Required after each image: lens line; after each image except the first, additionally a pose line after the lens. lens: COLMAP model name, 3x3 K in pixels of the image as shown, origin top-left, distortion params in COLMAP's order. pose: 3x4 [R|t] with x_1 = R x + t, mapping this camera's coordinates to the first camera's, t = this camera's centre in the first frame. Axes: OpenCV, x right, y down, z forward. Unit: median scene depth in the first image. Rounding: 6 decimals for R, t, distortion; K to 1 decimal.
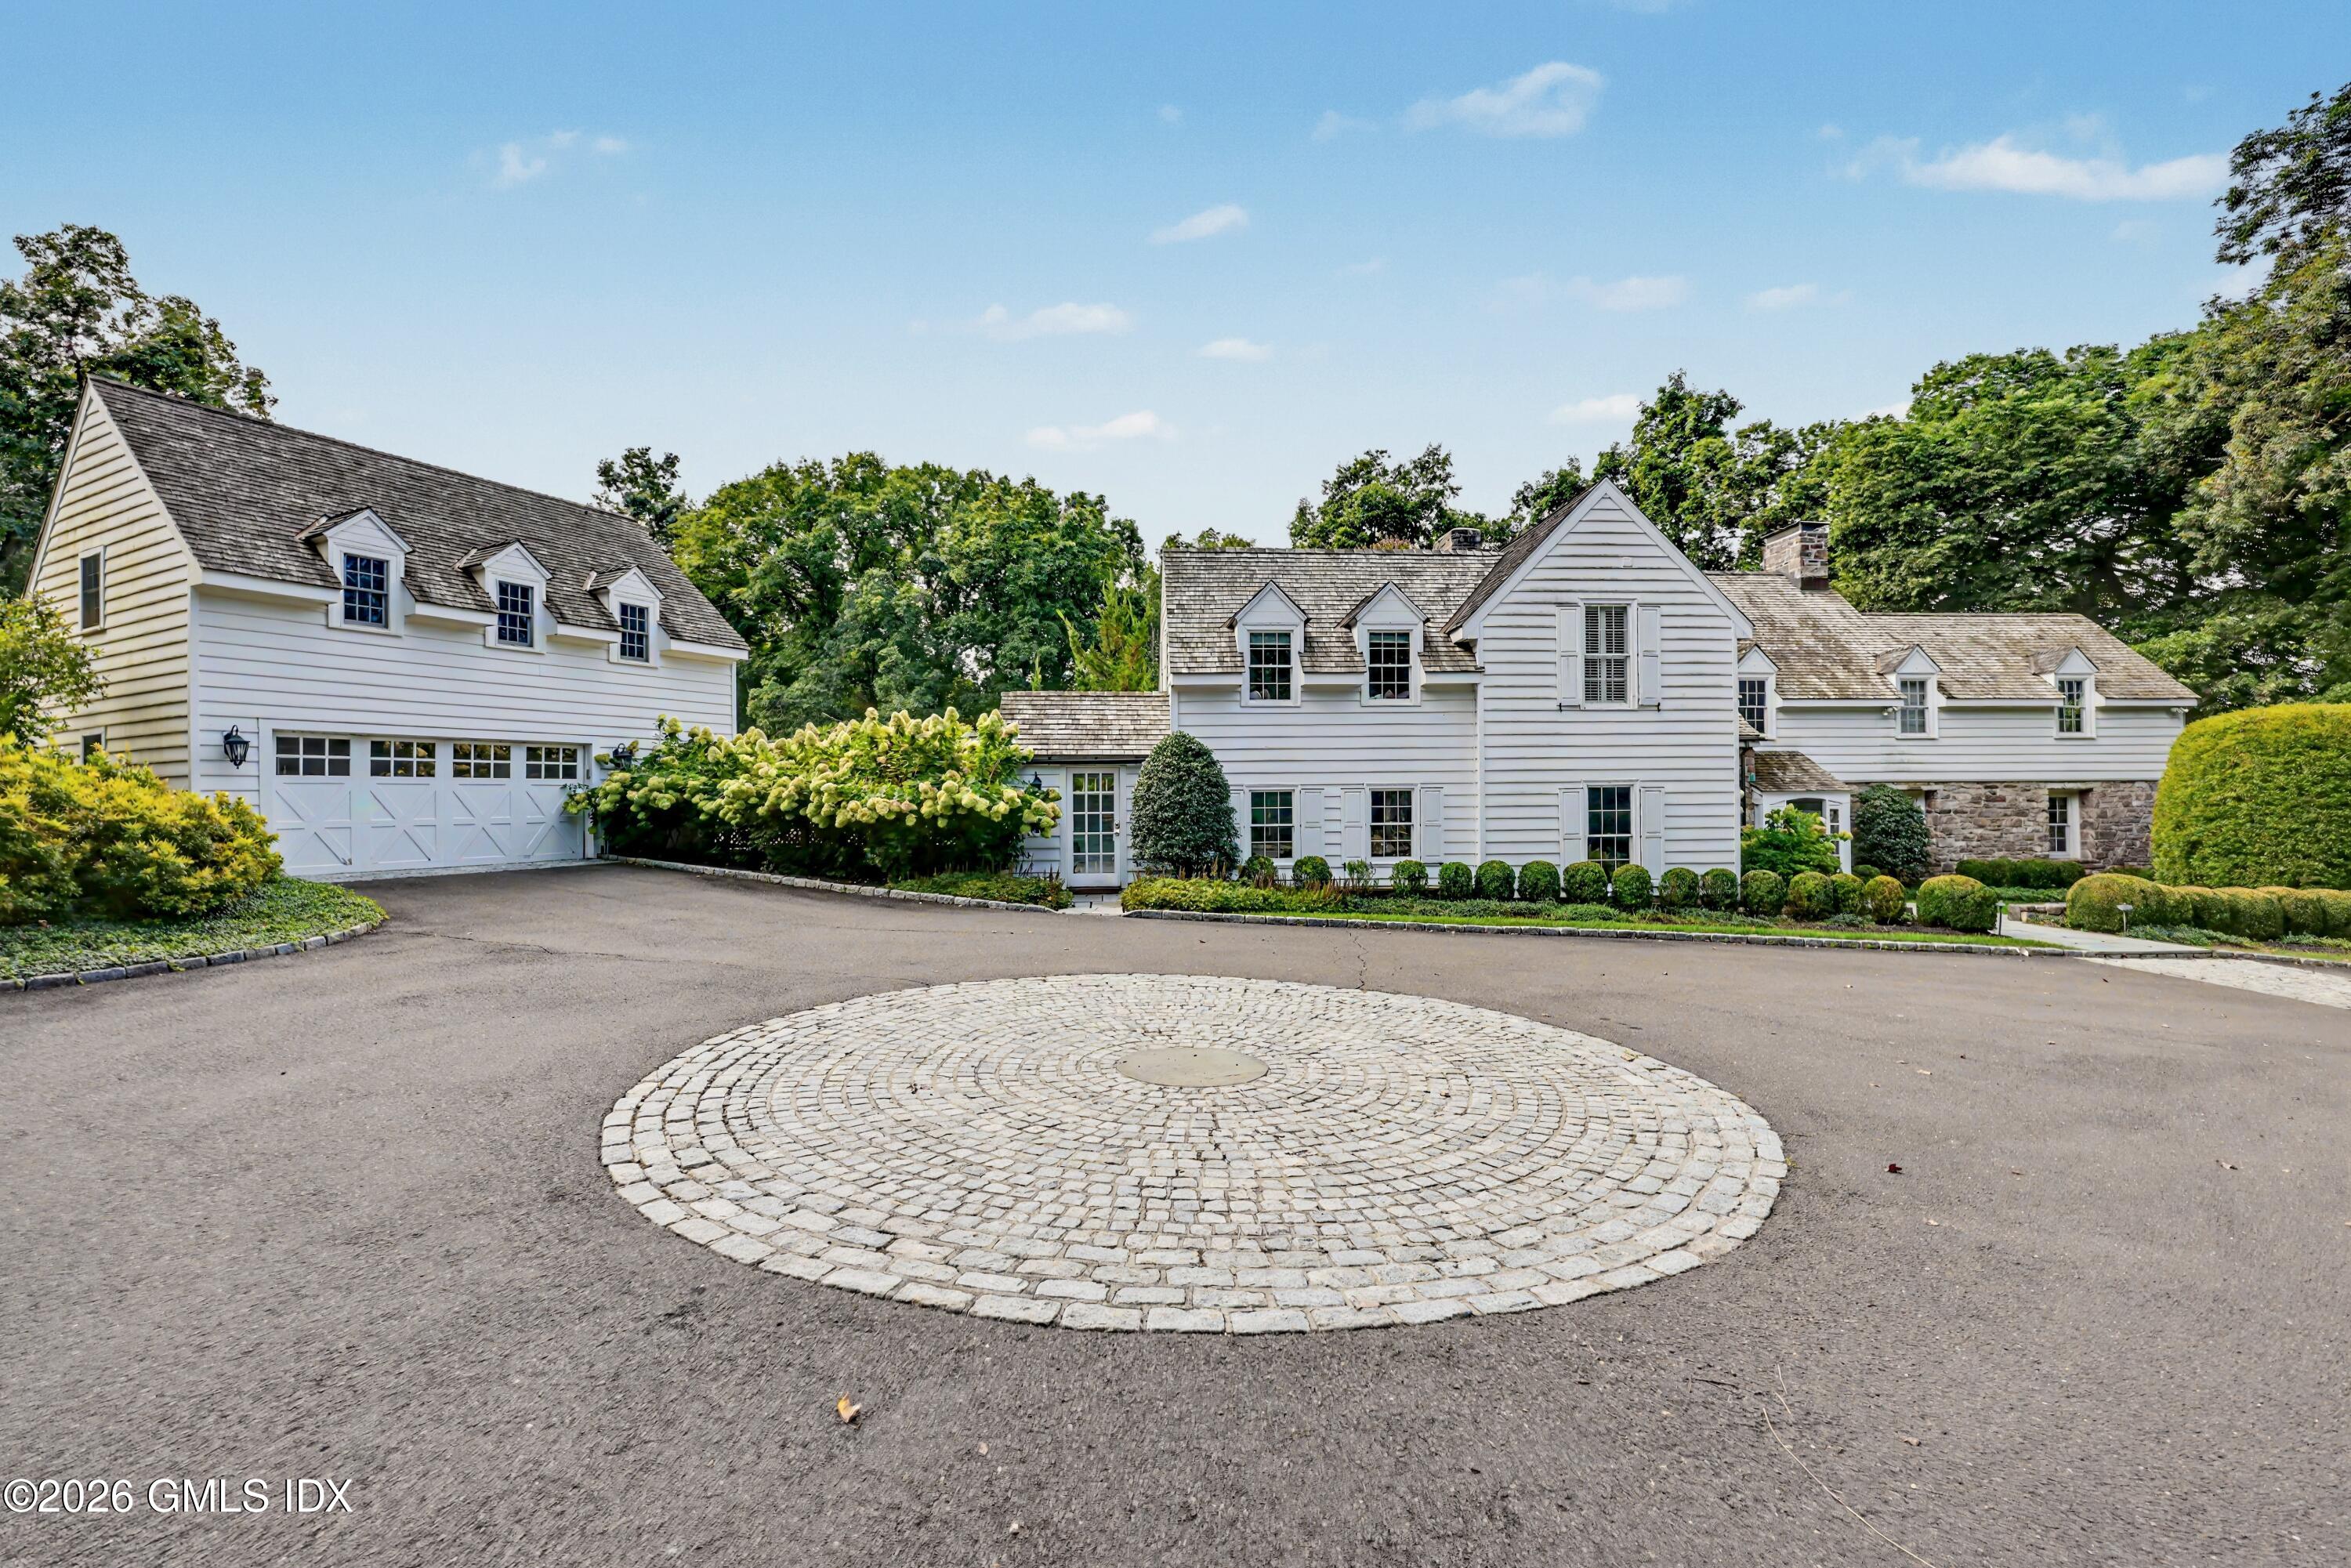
lens RADIAL K [[975.6, 0, 1180.6], [0, 975.6, 788.7], [0, 0, 1]] dist [-0.007448, -0.000086]
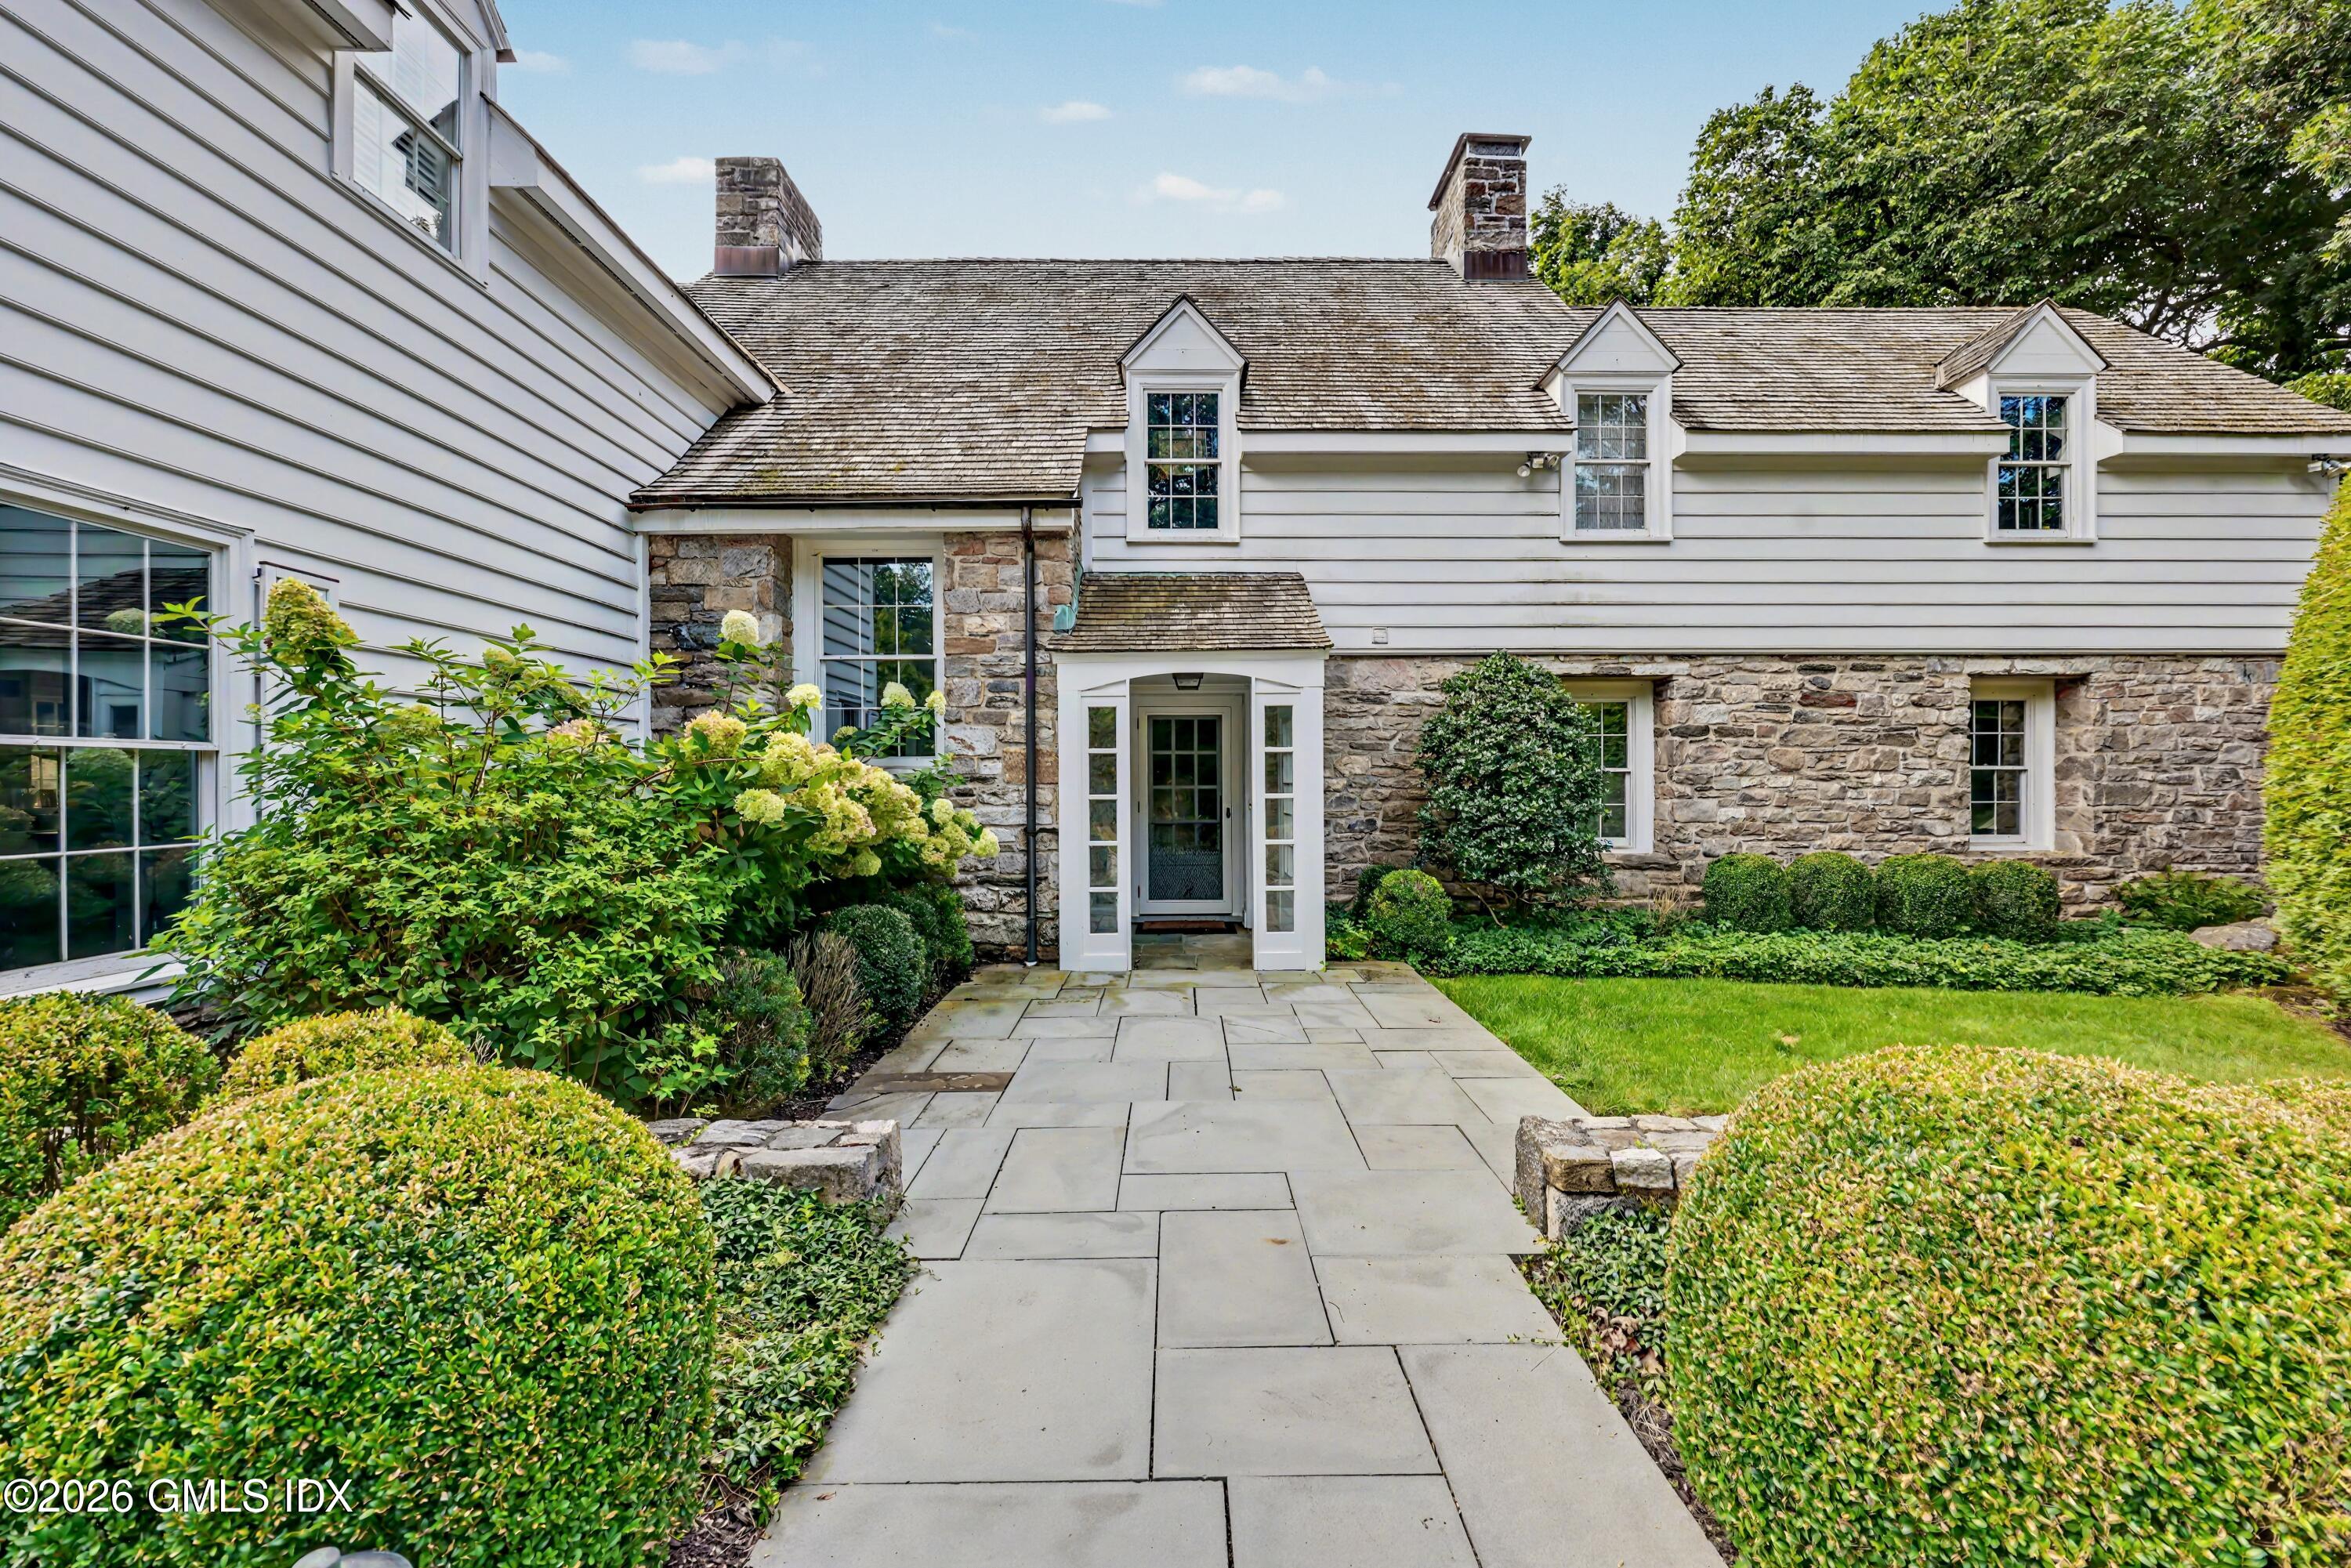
lens RADIAL K [[975.6, 0, 1166.2], [0, 975.6, 784.7], [0, 0, 1]] dist [-0.007448, -0.000086]
pose [[0.999235, 0.002476, -0.039026, 1.231154], [-0.002020, 0.999929, 0.011705, 0.084766], [0.039053, -0.011617, 0.999170, 1.252042]]
